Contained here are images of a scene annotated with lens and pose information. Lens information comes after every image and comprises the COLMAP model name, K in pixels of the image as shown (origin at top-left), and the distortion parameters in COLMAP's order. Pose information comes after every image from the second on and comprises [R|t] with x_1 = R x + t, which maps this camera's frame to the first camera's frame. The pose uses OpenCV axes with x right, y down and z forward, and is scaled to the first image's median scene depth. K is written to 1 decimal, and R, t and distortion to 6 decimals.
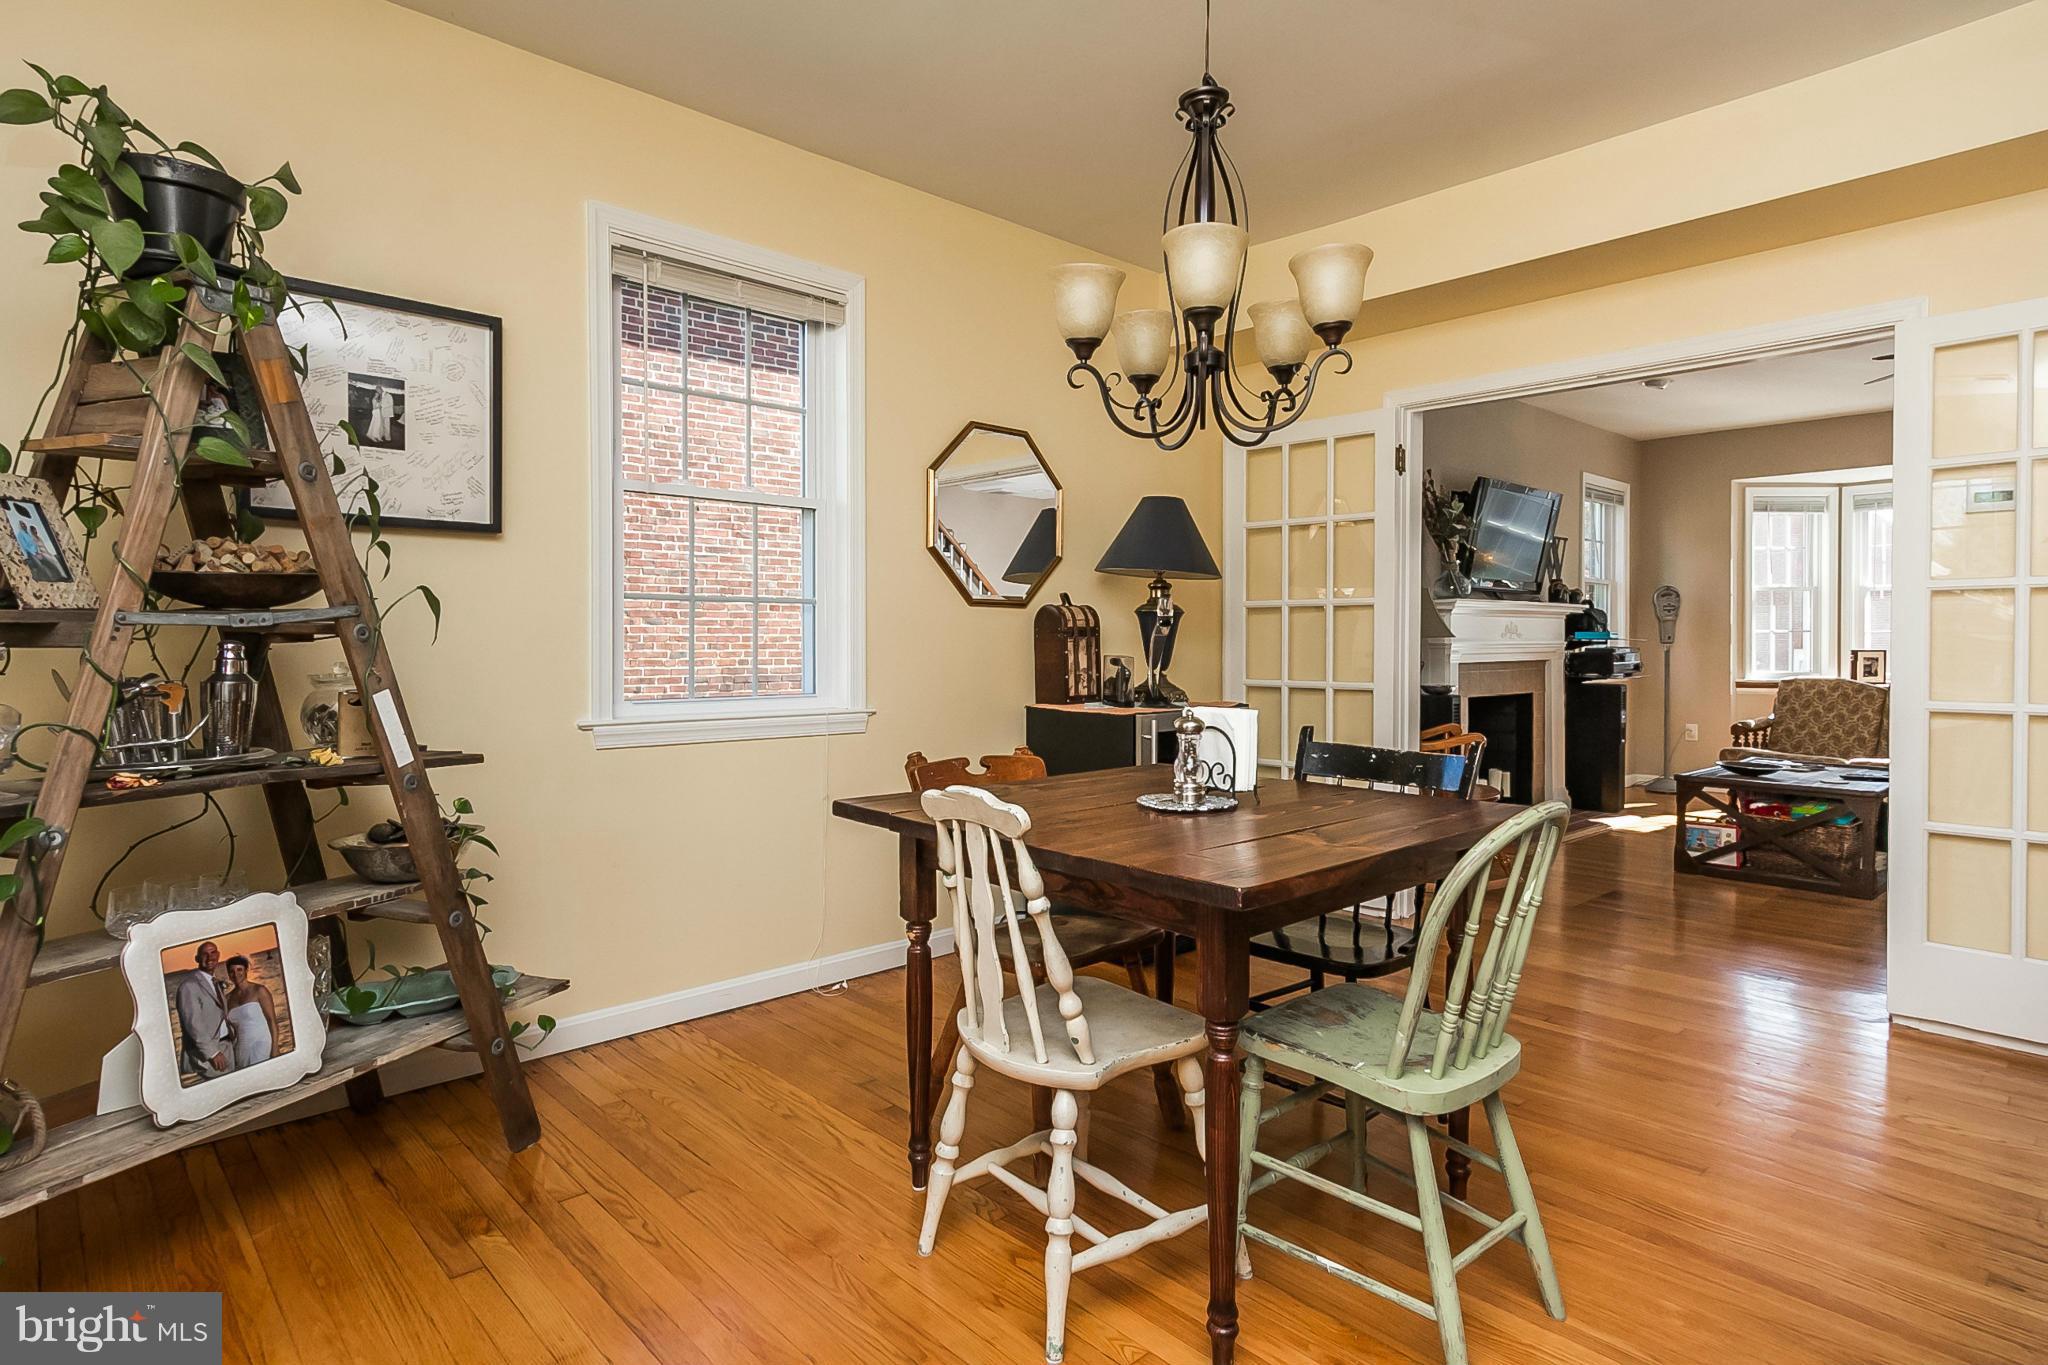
lens RADIAL K [[1099.7, 0, 1013.2], [0, 1099.7, 666.9], [0, 0, 1]] dist [0.001871, -0.003609]
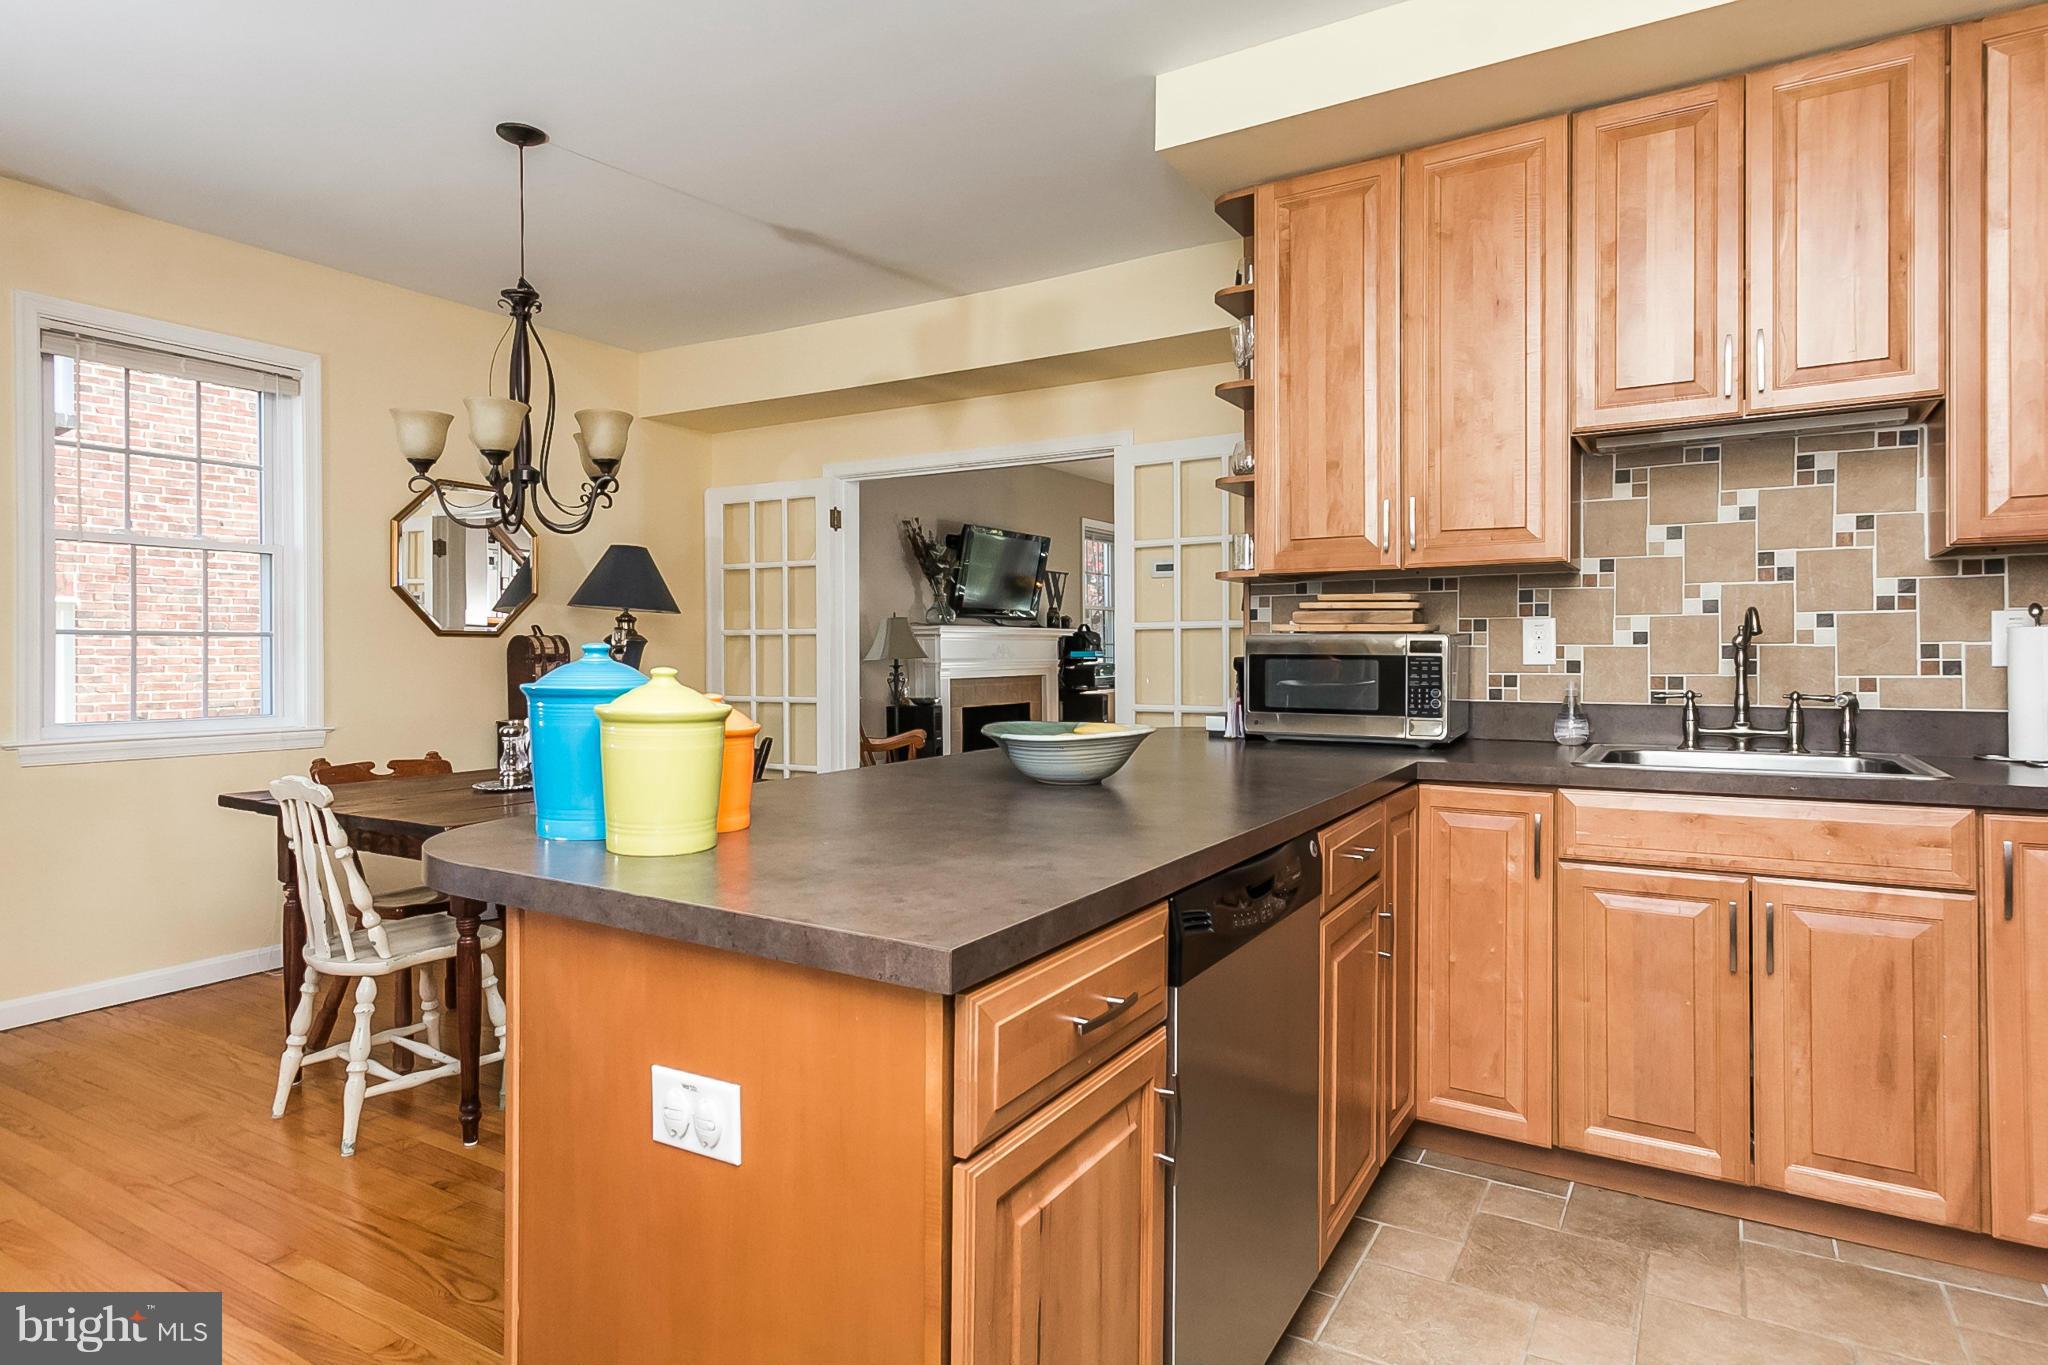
lens RADIAL K [[1121.0, 0, 1005.2], [0, 1121.0, 660.9], [0, 0, 1]] dist [0.021118, -0.007342]
pose [[0.957472, -0.005180, 0.288480, 0.197487], [0.010609, 0.999795, -0.017261, -0.002875], [-0.288331, 0.019588, 0.957330, -0.323804]]
